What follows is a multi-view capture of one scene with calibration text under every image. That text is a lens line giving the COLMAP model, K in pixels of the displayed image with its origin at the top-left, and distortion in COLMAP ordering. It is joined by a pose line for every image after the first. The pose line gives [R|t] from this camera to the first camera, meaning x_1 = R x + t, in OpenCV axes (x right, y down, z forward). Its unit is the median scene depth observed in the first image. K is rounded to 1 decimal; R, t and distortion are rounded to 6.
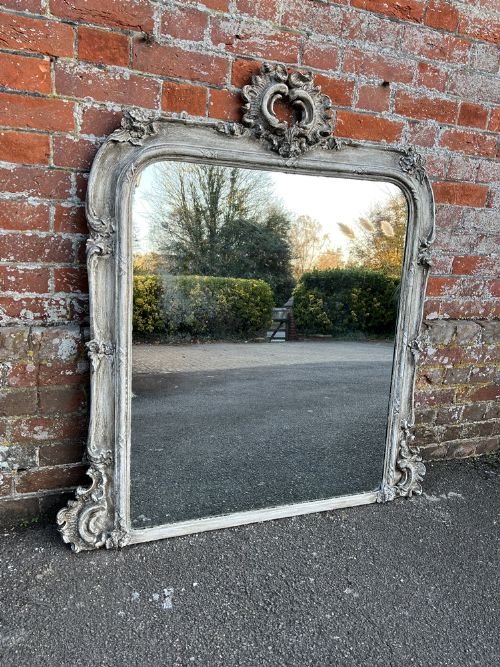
lens RADIAL K [[485.3, 0, 249.8], [0, 485.3, 331.5], [0, 0, 1]] dist [0.032331, -0.038951]
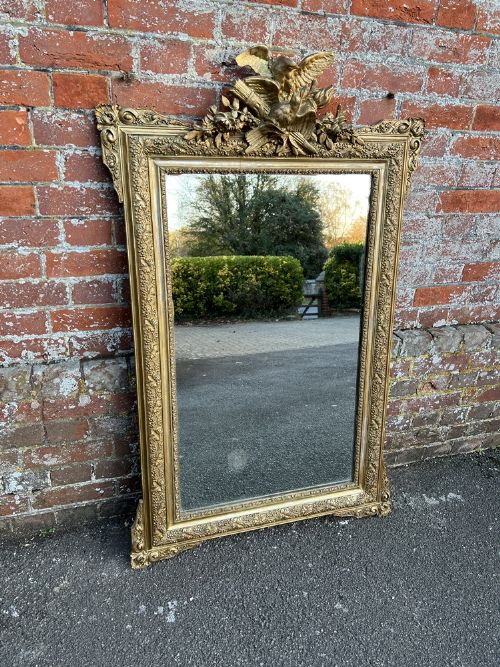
lens RADIAL K [[485.3, 0, 249.5], [0, 485.3, 323.9], [0, 0, 1]] dist [0.032331, -0.038951]
pose [[0.998067, -0.004174, -0.062006, 0.067381], [0.012994, 0.989706, 0.142526, -0.213540], [0.060772, -0.143056, 0.987847, 0.015316]]
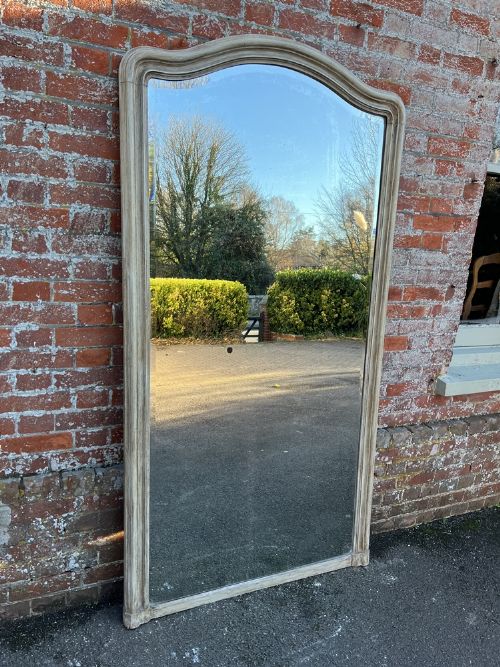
lens RADIAL K [[485.3, 0, 248.6], [0, 485.3, 336.3], [0, 0, 1]] dist [0.032331, -0.038951]
pose [[0.998594, -0.036500, 0.038438, -0.026761], [0.038494, 0.997880, -0.052476, -0.277676], [-0.036441, 0.053882, 0.997882, -0.443508]]
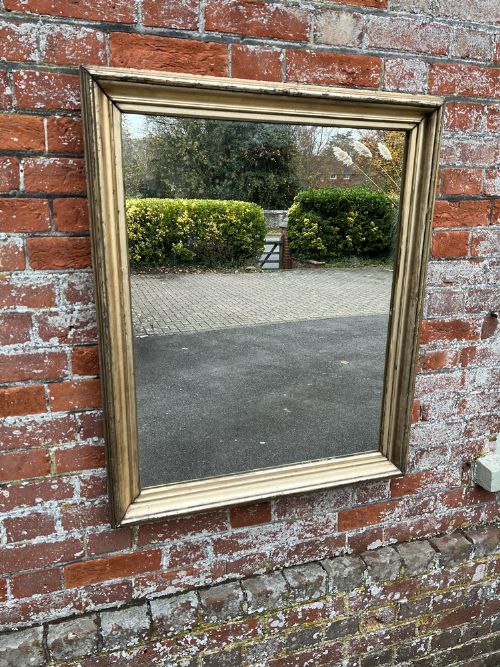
lens RADIAL K [[485.3, 0, 251.5], [0, 485.3, 335.8], [0, 0, 1]] dist [0.032331, -0.038951]
pose [[0.993159, -0.082584, -0.082550, 0.318290], [0.077528, 0.995018, -0.062678, -0.438999], [0.087315, 0.055849, 0.994614, 0.133575]]
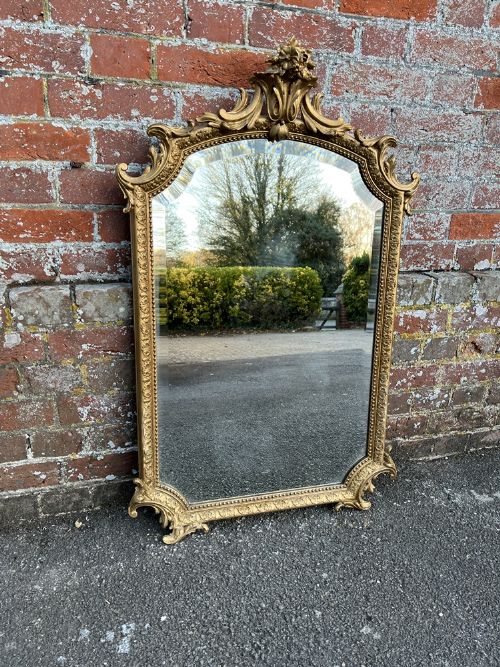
lens RADIAL K [[485.3, 0, 254.5], [0, 485.3, 334.4], [0, 0, 1]] dist [0.032331, -0.038951]
pose [[0.996512, -0.024653, -0.079720, 0.091093], [0.029001, 0.998128, 0.053848, 0.031137], [0.078243, -0.055972, 0.995362, 0.241517]]
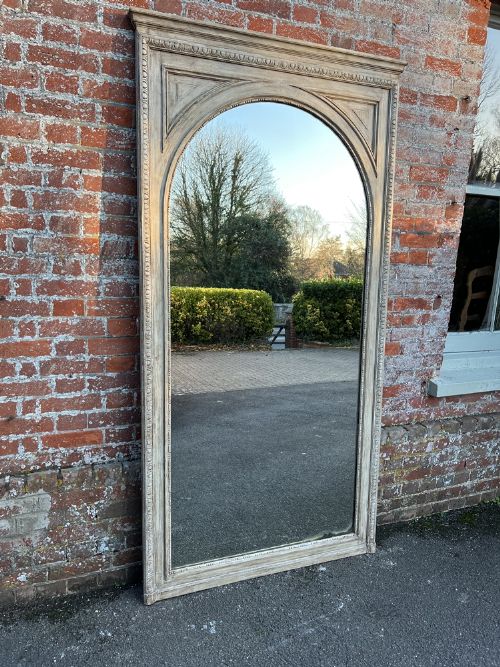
lens RADIAL K [[485.3, 0, 251.6], [0, 485.3, 334.3], [0, 0, 1]] dist [0.032331, -0.038951]
pose [[0.998386, -0.055066, 0.013903, -0.004041], [0.056130, 0.994024, -0.093625, -0.235449], [-0.008664, 0.094254, 0.995510, -0.629984]]
